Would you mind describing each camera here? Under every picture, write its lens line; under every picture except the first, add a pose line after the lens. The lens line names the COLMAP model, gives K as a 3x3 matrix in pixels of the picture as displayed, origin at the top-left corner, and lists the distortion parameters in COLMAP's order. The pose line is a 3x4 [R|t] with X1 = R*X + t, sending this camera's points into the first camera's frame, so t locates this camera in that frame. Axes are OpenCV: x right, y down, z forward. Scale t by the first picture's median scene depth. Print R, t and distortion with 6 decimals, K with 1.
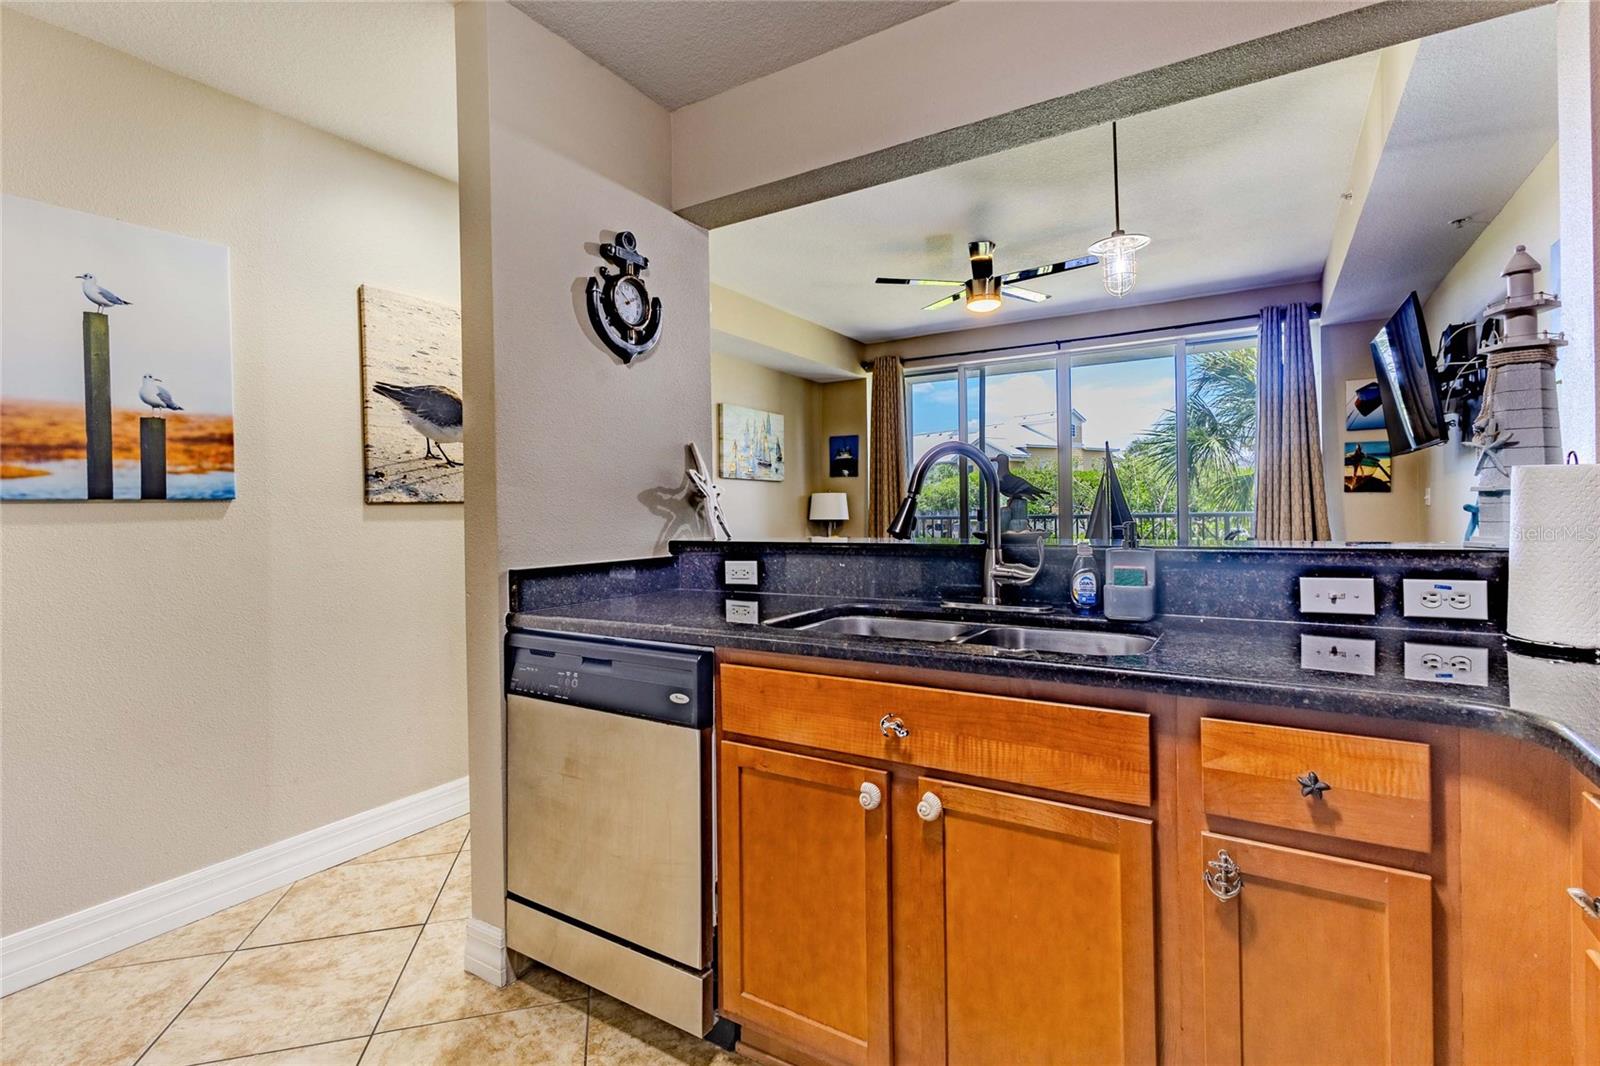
lens RADIAL K [[731.6, 0, 782.6], [0, 731.6, 511.8], [0, 0, 1]] dist [0.001285, -0.000478]
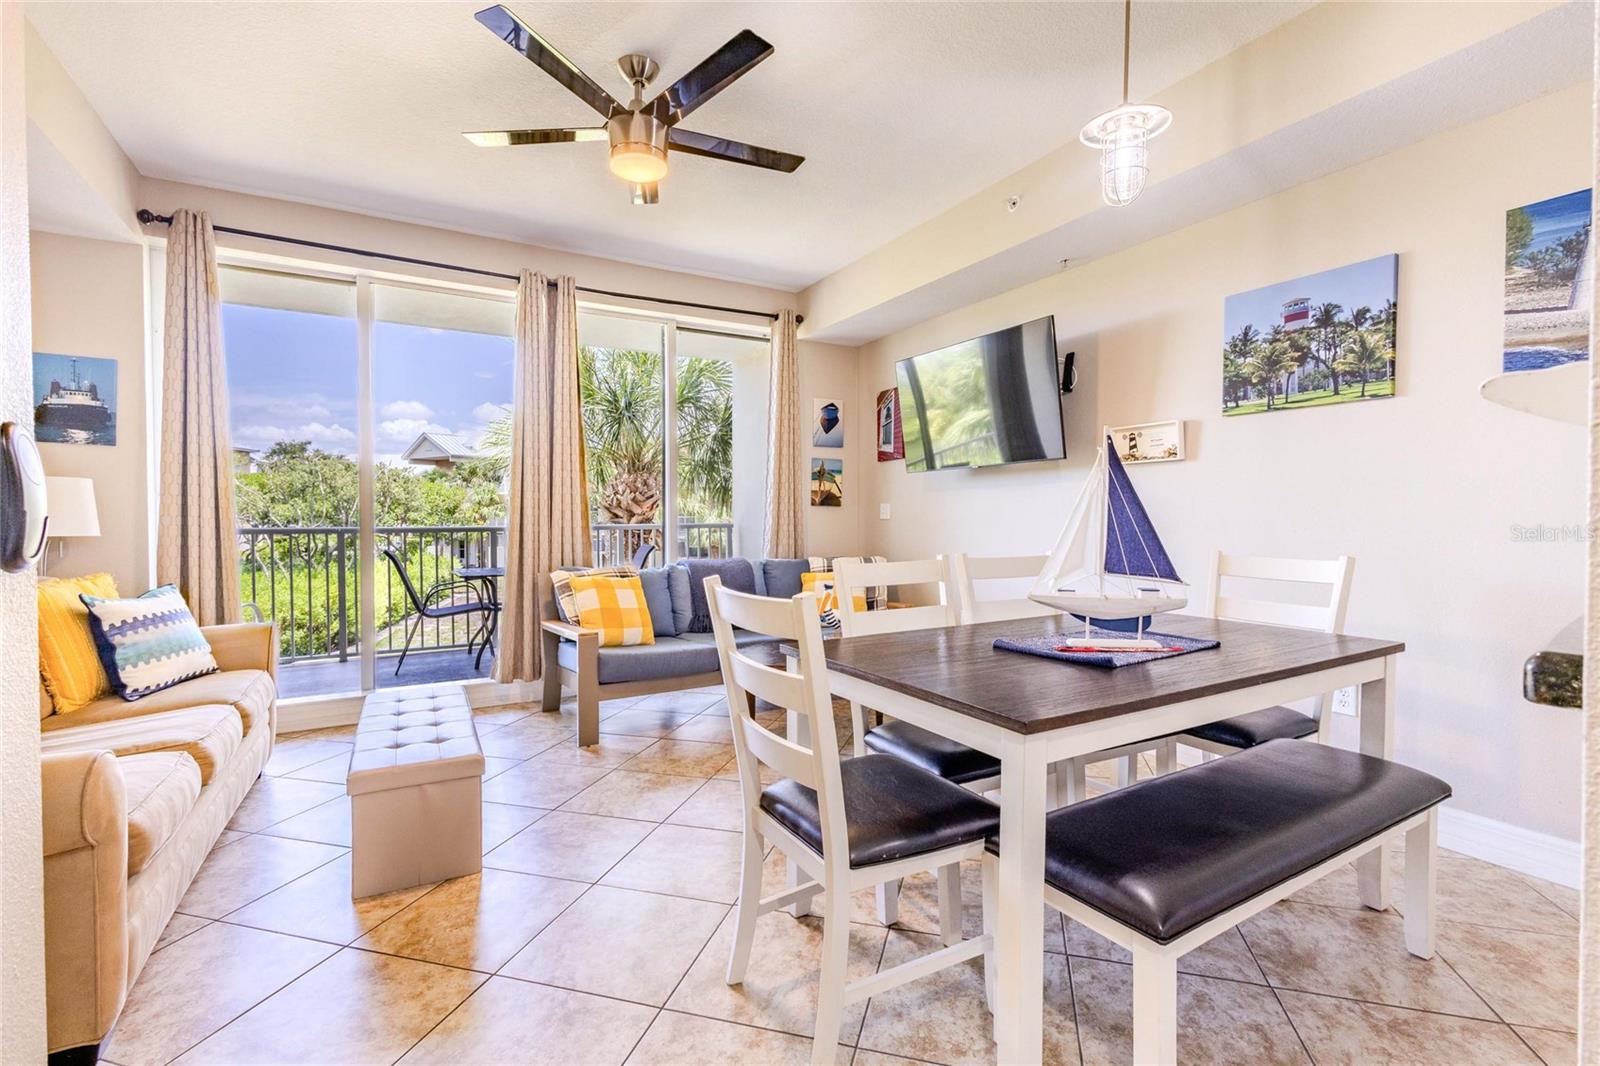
lens RADIAL K [[728.8, 0, 796.3], [0, 728.8, 532.9], [0, 0, 1]] dist [-0.004412, -0.001096]
pose [[0.475080, -0.004523, 0.879931, -0.118191], [-0.005942, 0.999948, 0.008347, 0.002745], [-0.879922, -0.009194, 0.475029, 0.418951]]
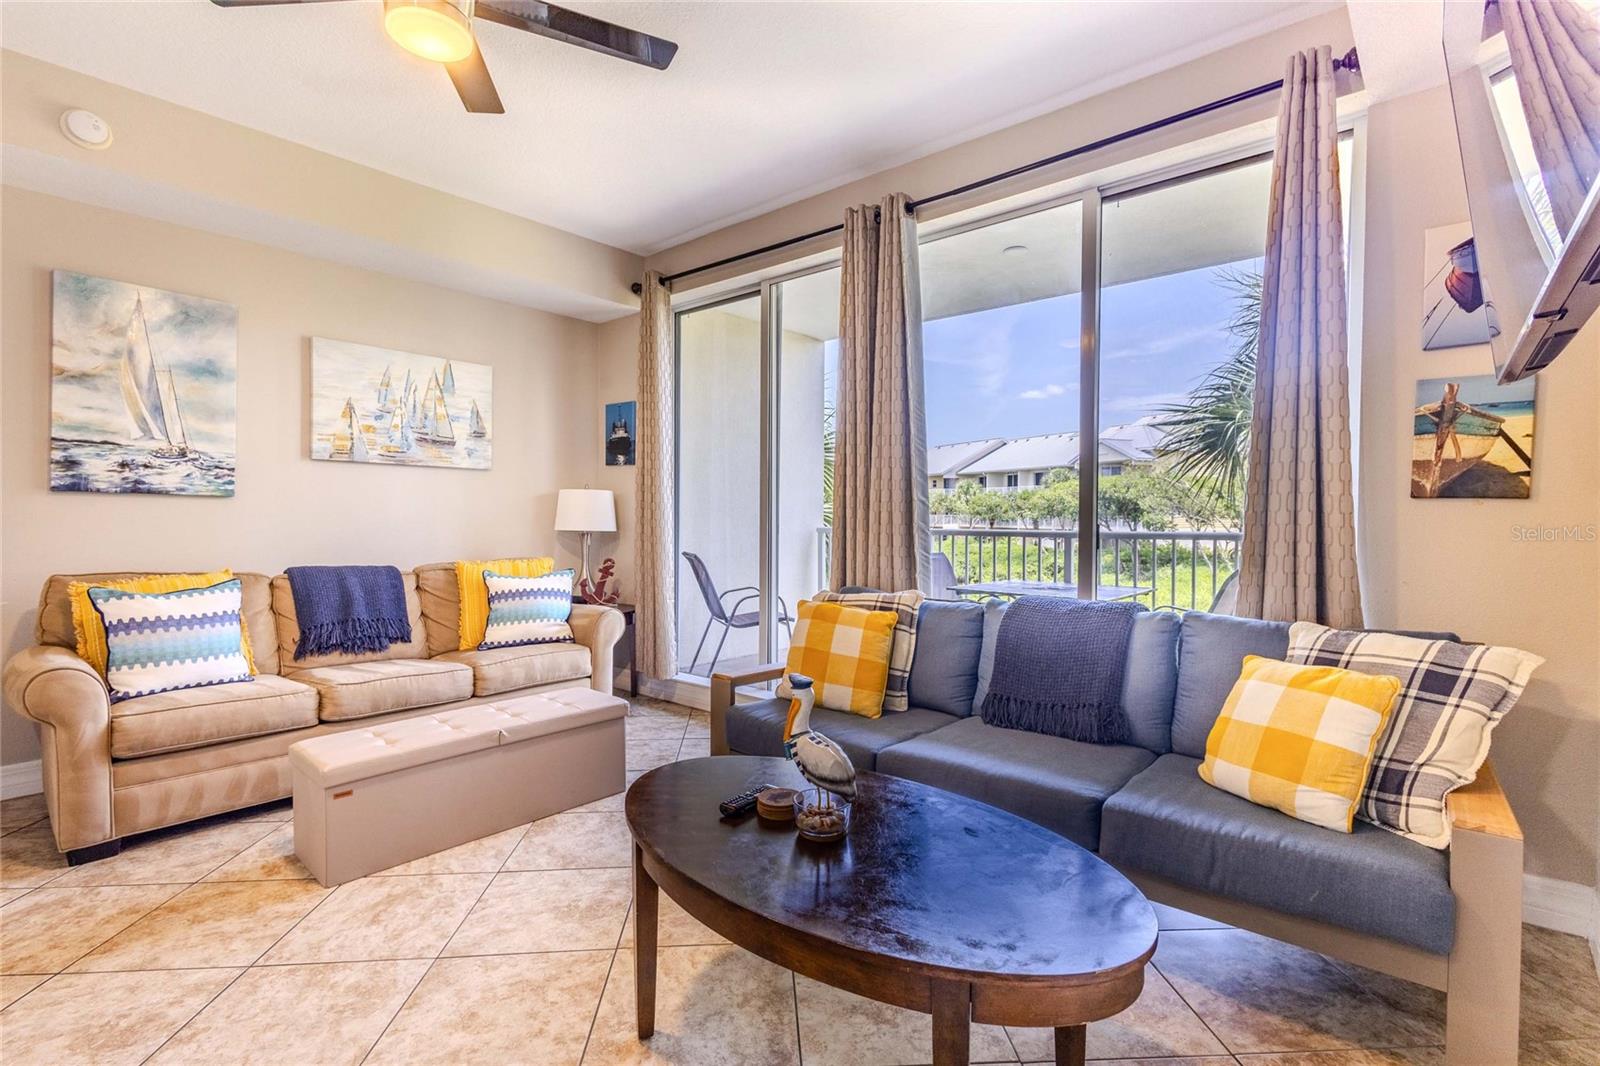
lens RADIAL K [[726.3, 0, 791.2], [0, 726.3, 535.8], [0, 0, 1]] dist [0.003450, 0.000316]
pose [[0.989136, 0.025252, -0.144817, 0.375689], [-0.021269, 0.999353, 0.028989, -0.007650], [0.145456, -0.025594, 0.989034, 0.419650]]
